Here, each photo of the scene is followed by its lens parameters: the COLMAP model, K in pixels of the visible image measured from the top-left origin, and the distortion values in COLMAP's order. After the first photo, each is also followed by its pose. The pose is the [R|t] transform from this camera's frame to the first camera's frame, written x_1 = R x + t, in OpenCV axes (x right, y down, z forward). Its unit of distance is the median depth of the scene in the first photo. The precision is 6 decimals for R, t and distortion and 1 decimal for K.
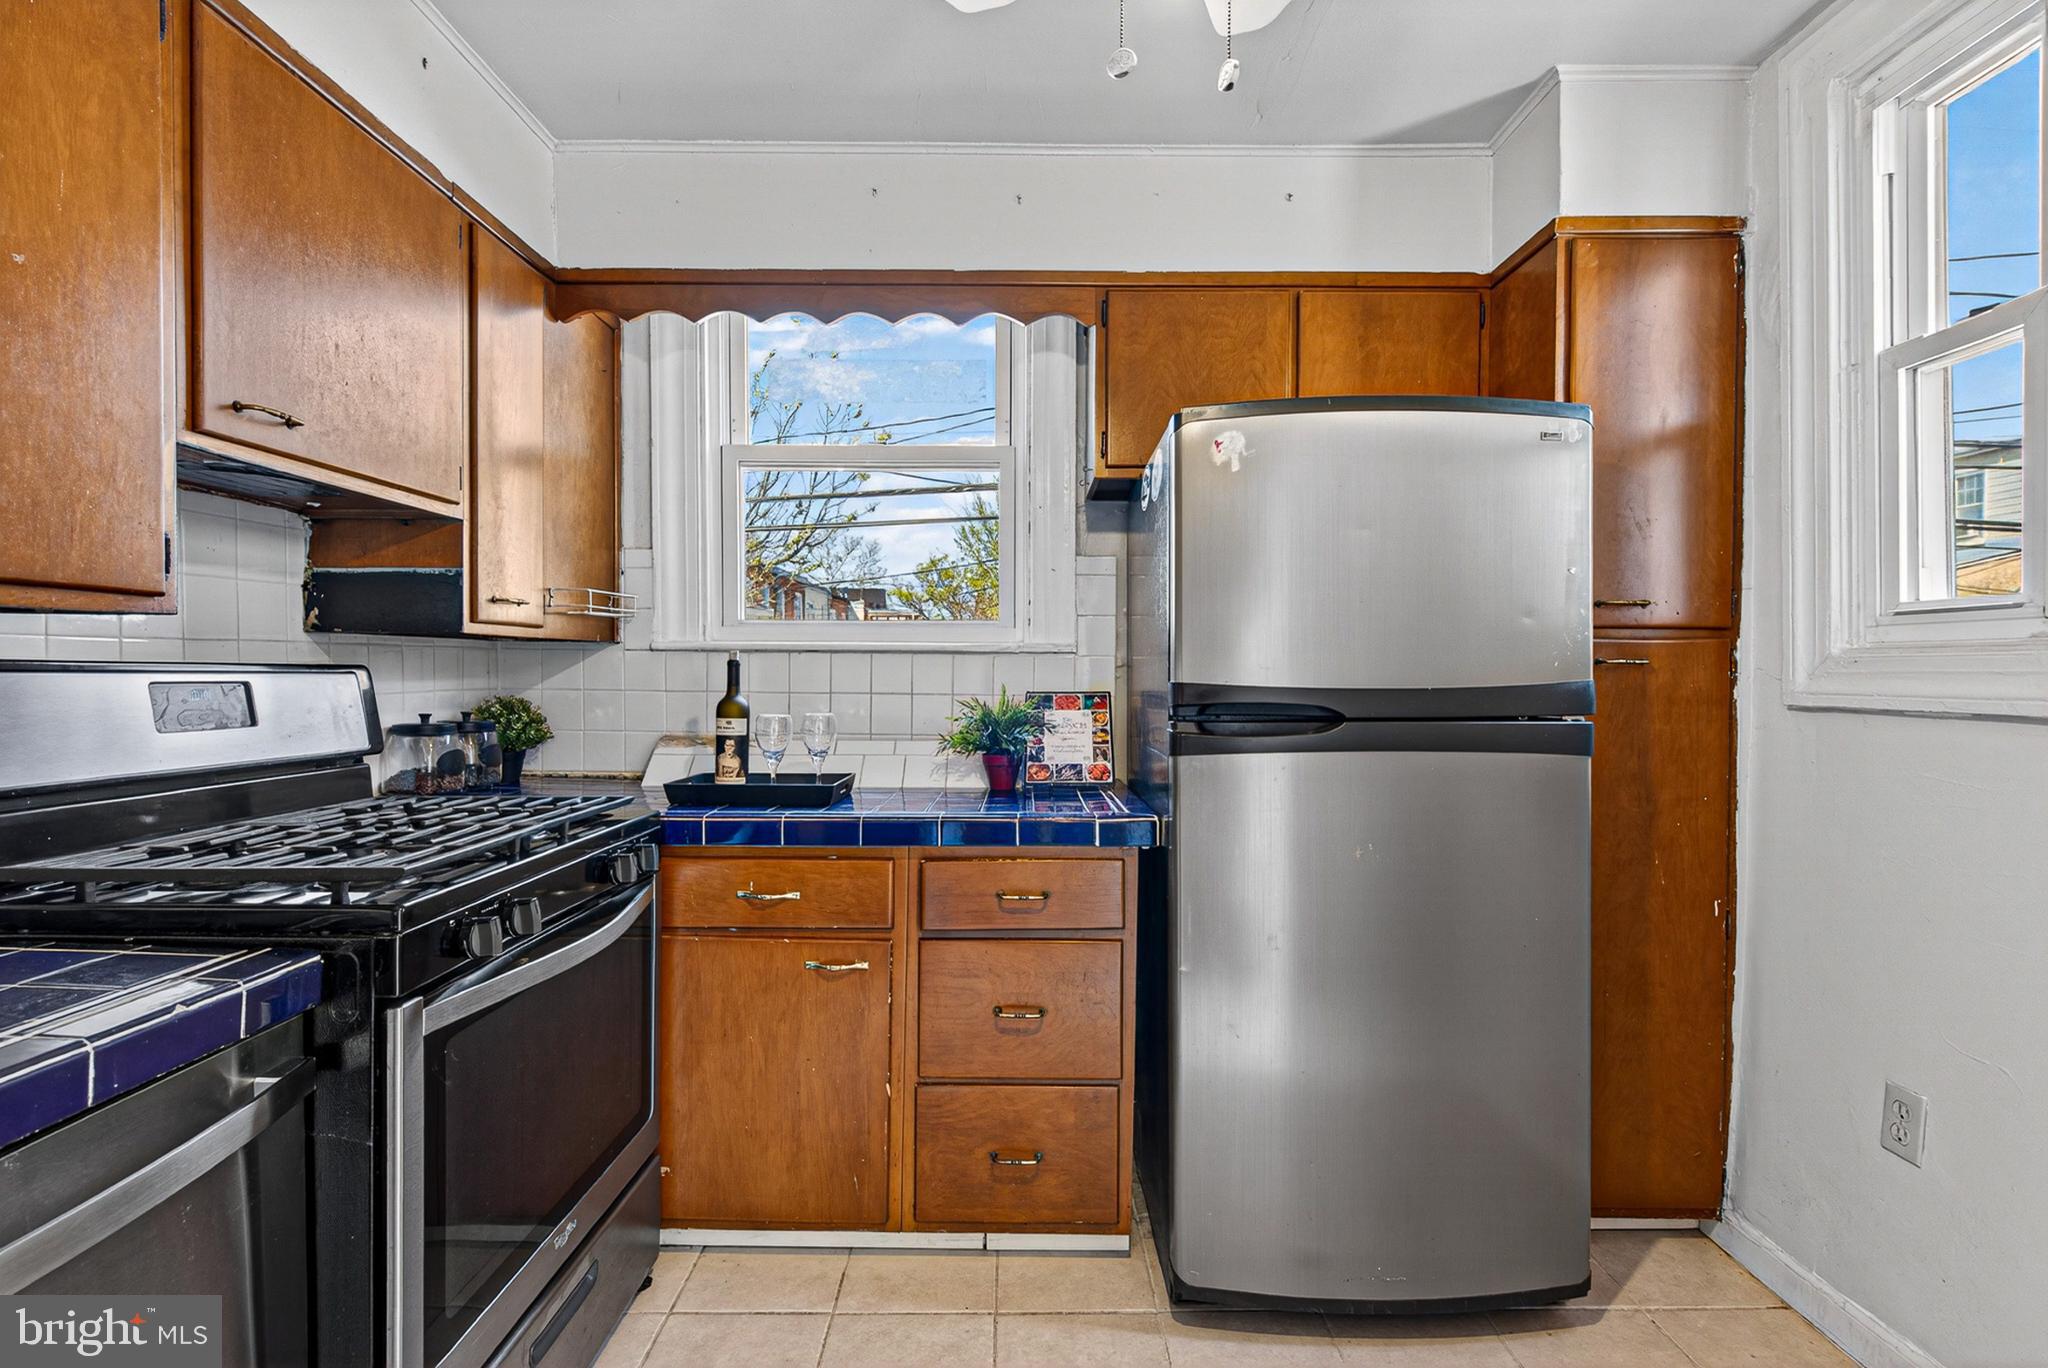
lens RADIAL K [[934.3, 0, 1024.2], [0, 934.3, 681.2], [0, 0, 1]] dist [0.004462, -0.002197]
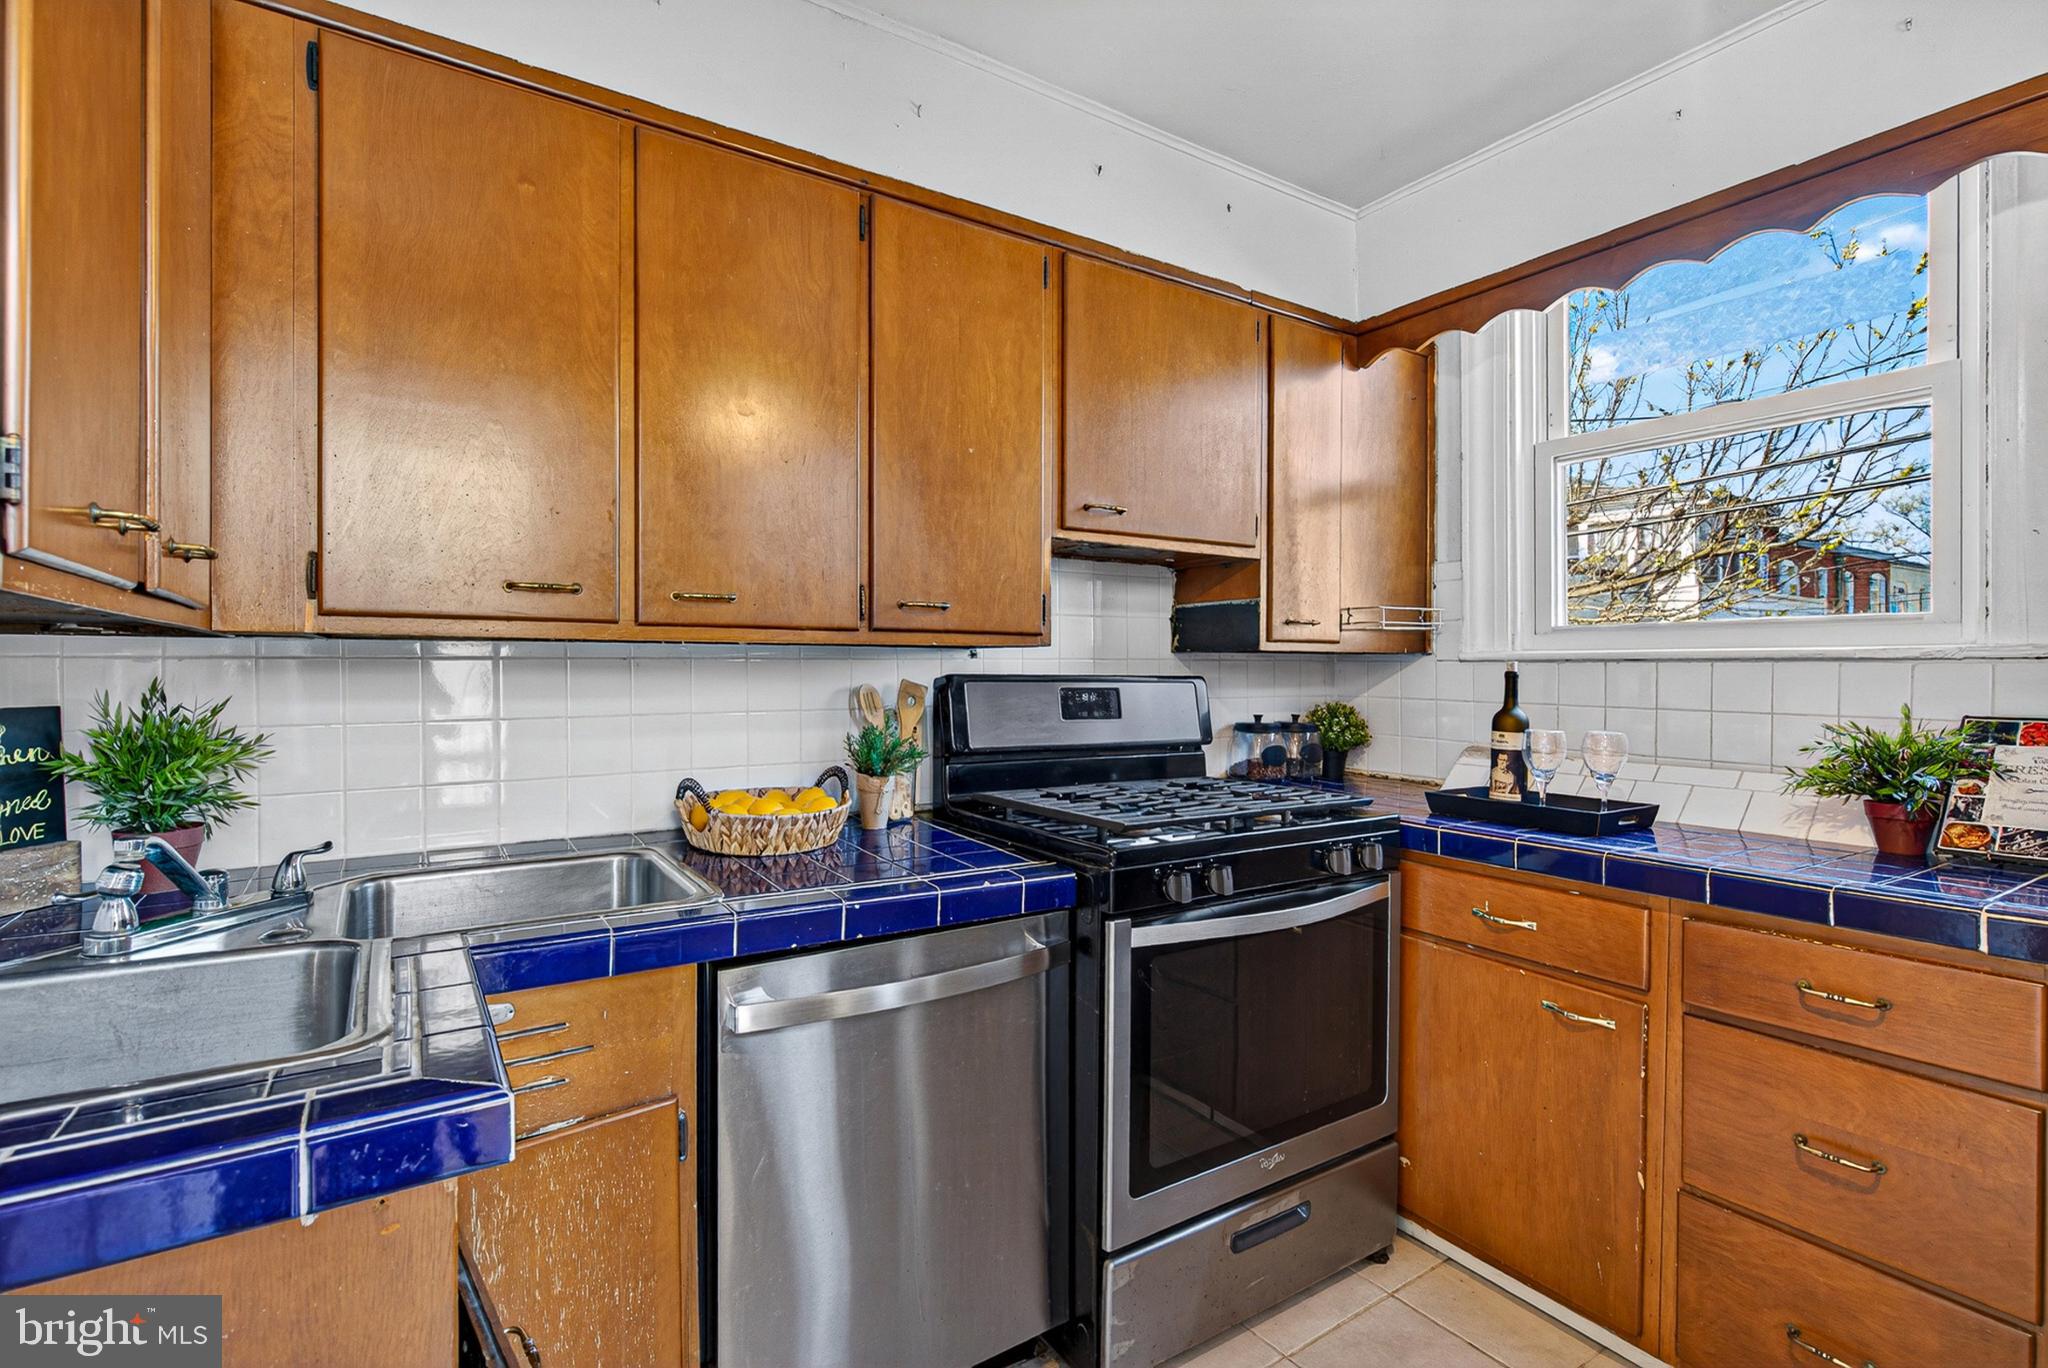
lens RADIAL K [[934.3, 0, 1013.2], [0, 934.3, 673.8], [0, 0, 1]] dist [0.004462, -0.002197]
pose [[0.549247, 0.000854, -0.835659, 0.246888], [-0.011889, 0.999906, -0.006793, -0.008866], [0.835575, 0.013666, 0.549206, 0.053057]]
